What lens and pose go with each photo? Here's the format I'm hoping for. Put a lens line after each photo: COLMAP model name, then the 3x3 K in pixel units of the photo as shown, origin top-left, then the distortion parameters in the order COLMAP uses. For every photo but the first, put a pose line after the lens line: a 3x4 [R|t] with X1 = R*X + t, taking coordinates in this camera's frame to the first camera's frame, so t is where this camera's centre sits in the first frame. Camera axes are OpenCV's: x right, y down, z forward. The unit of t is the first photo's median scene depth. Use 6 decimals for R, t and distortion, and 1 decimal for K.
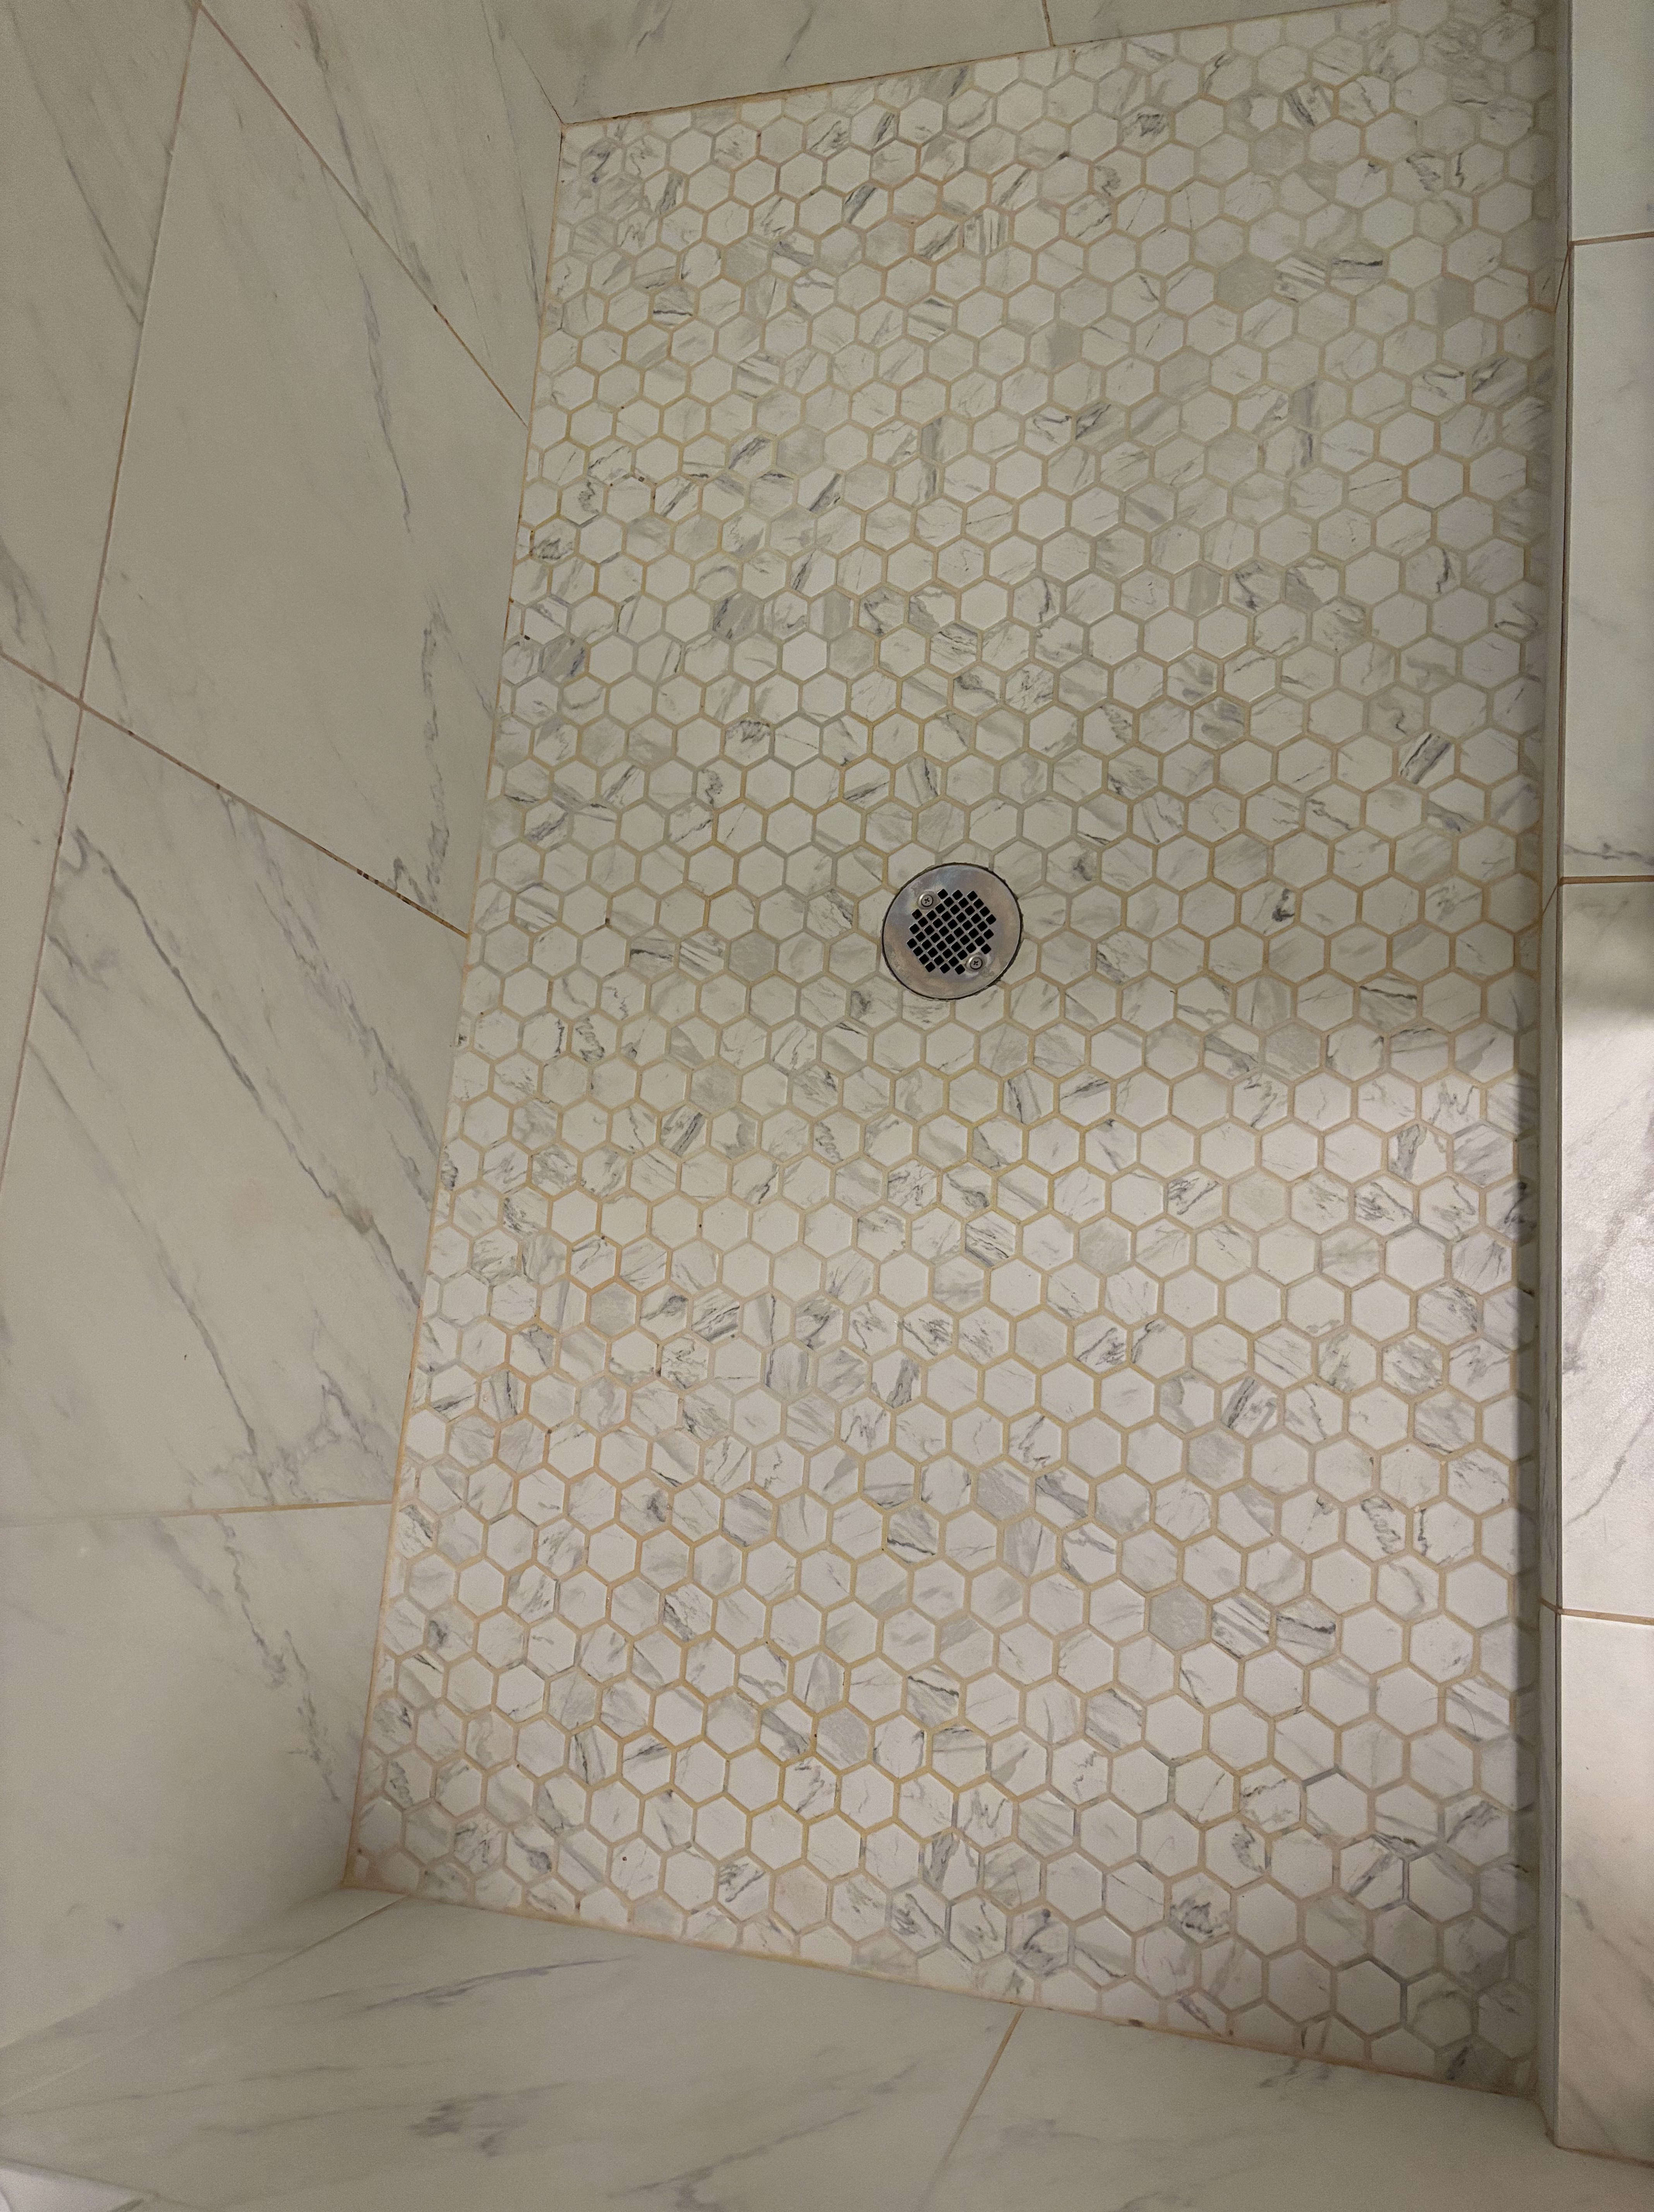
lens RADIAL K [[1674.2, 0, 827.0], [0, 1674.2, 1106.0], [0, 0, 1]] dist [0.000450, -0.004538]
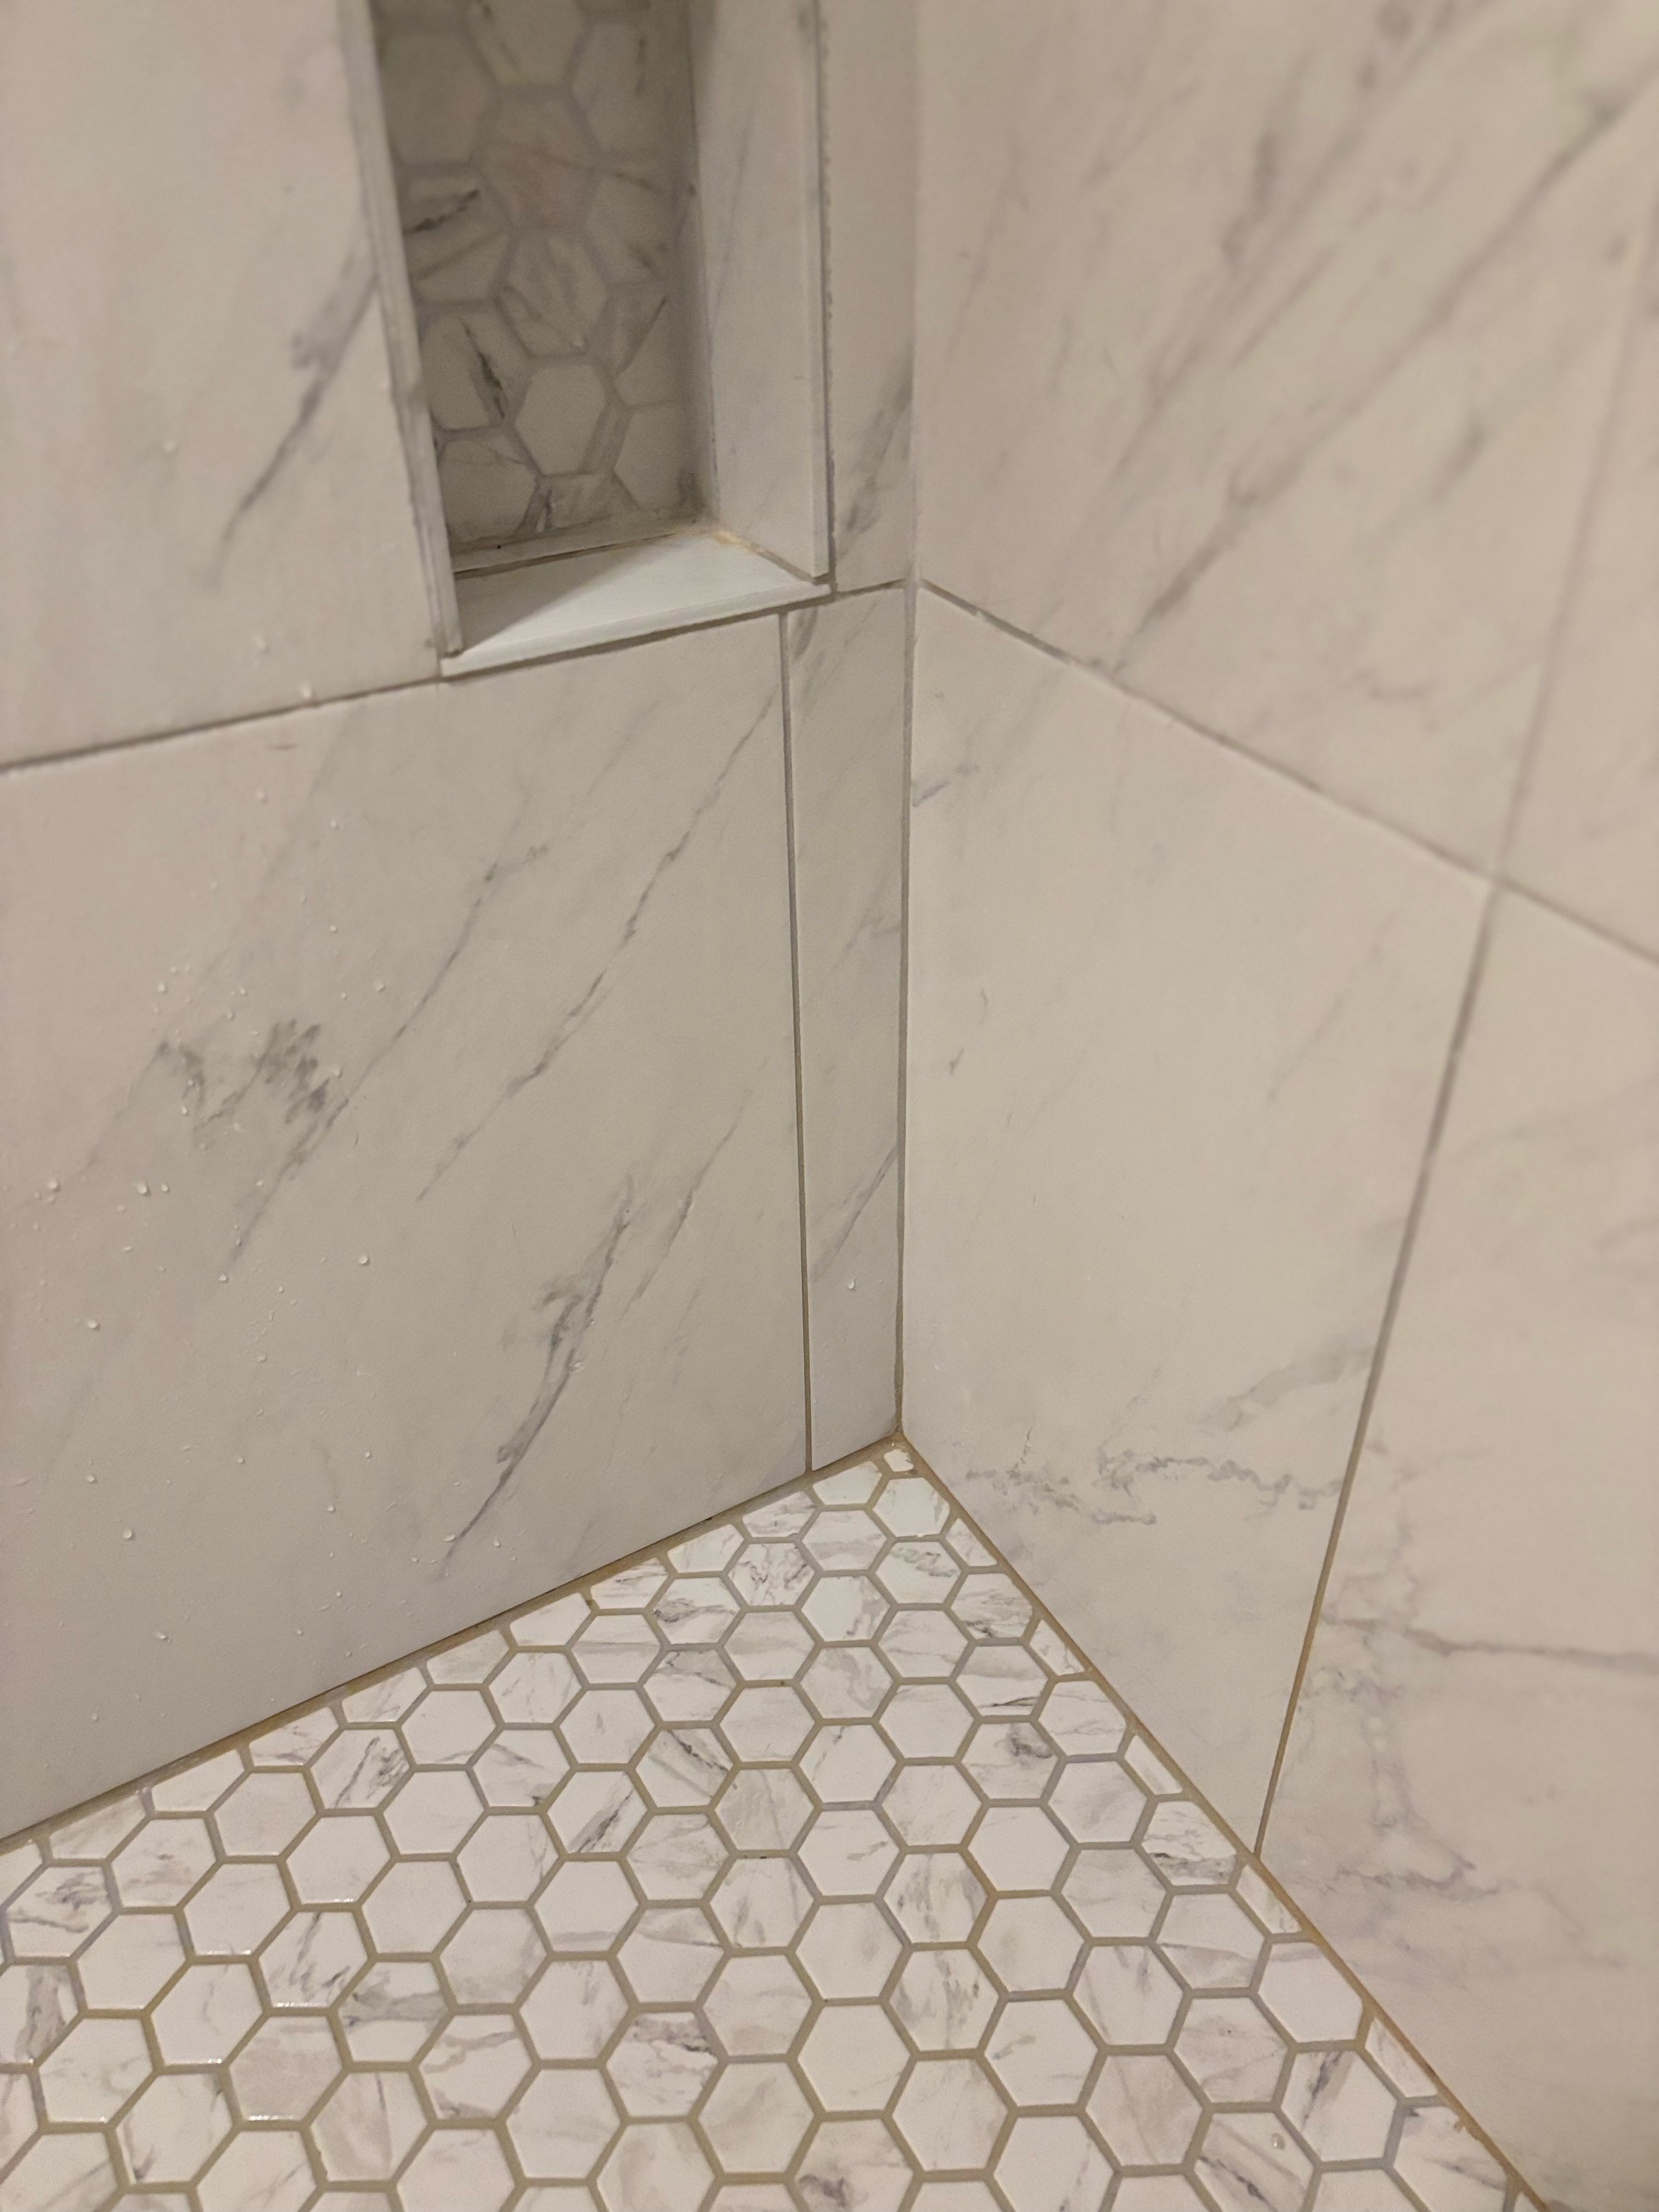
lens RADIAL K [[1674.3, 0, 829.5], [0, 1674.3, 1106.0], [0, 0, 1]] dist [0.000450, -0.004538]
pose [[-0.779720, 0.552764, -0.294090, -0.137084], [-0.532501, -0.338350, 0.775862, -0.029791], [0.329363, 0.761559, 0.558166, 0.504626]]
